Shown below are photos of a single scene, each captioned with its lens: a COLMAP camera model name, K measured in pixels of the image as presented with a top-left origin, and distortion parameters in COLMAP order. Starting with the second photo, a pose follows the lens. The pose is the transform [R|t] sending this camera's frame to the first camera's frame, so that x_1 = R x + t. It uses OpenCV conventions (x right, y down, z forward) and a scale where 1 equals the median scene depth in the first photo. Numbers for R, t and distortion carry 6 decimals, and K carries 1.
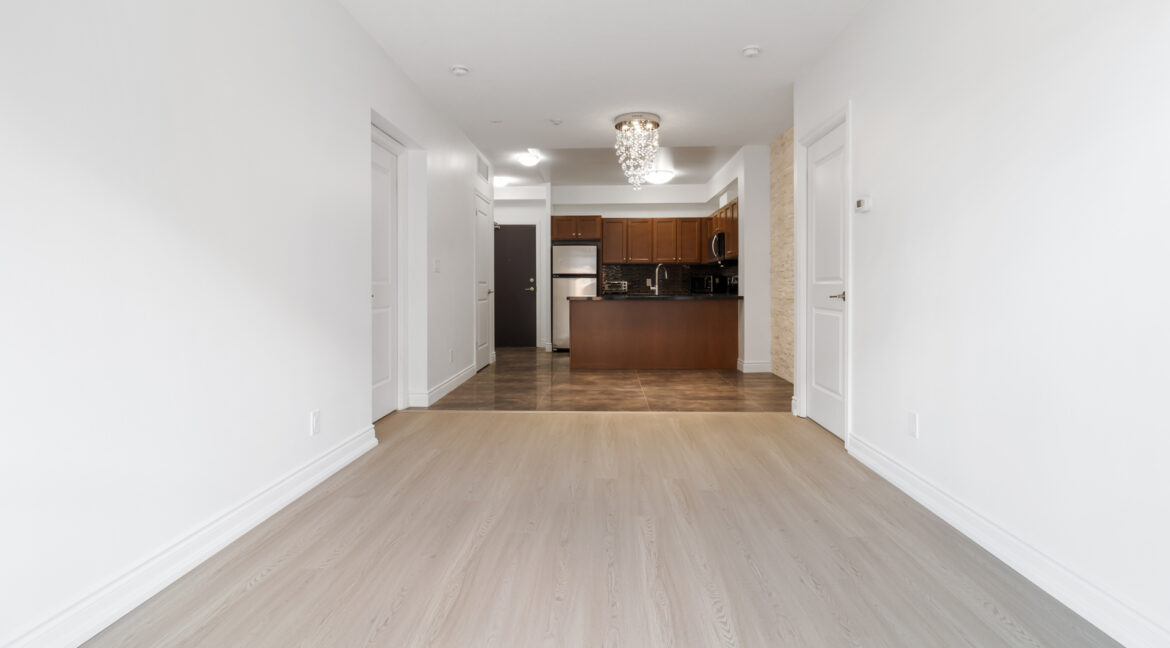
lens RADIAL K [[551.5, 0, 585.9], [0, 551.5, 320.2], [0, 0, 1]] dist [0.017741, 0.000081]
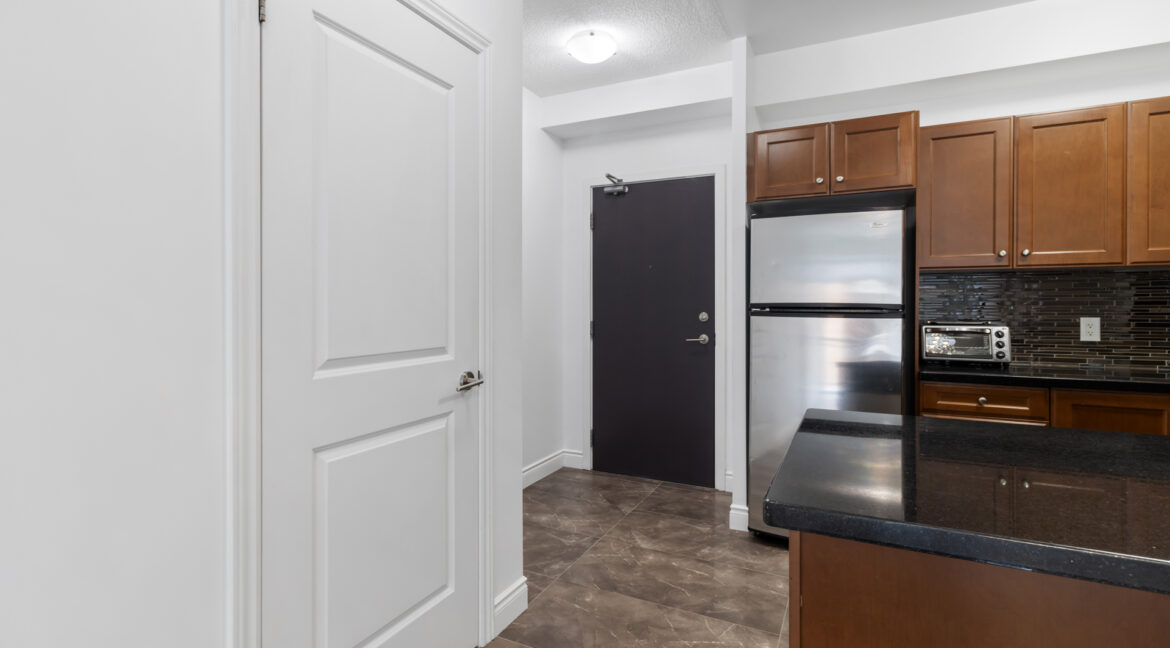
lens RADIAL K [[551.5, 0, 599.3], [0, 551.5, 302.3], [0, 0, 1]] dist [0.017741, 0.000081]
pose [[0.926975, 0.001161, -0.375120, -0.019805], [-0.024354, 0.998072, -0.057094, -0.062144], [0.374330, 0.062061, 0.925216, 0.644036]]
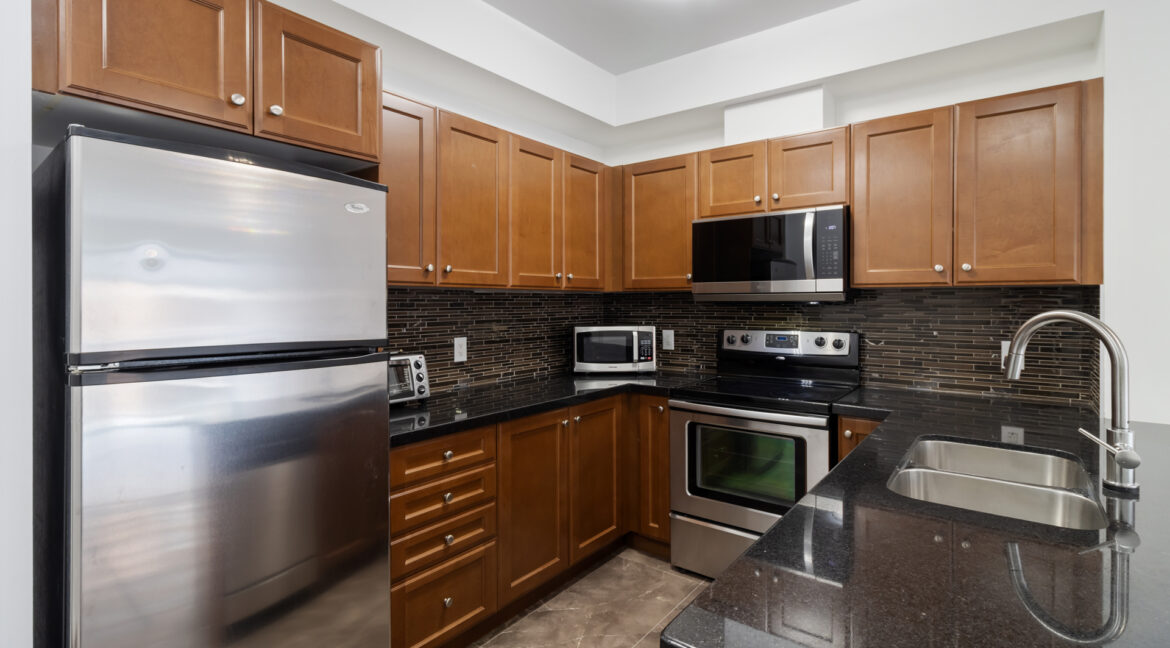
lens RADIAL K [[551.5, 0, 588.5], [0, 551.5, 304.3], [0, 0, 1]] dist [0.017741, 0.000081]
pose [[0.569200, 0.000203, 0.822199, -0.095380], [0.048625, 0.998241, -0.033909, -0.083231], [-0.820760, 0.059281, 0.568189, 0.807348]]
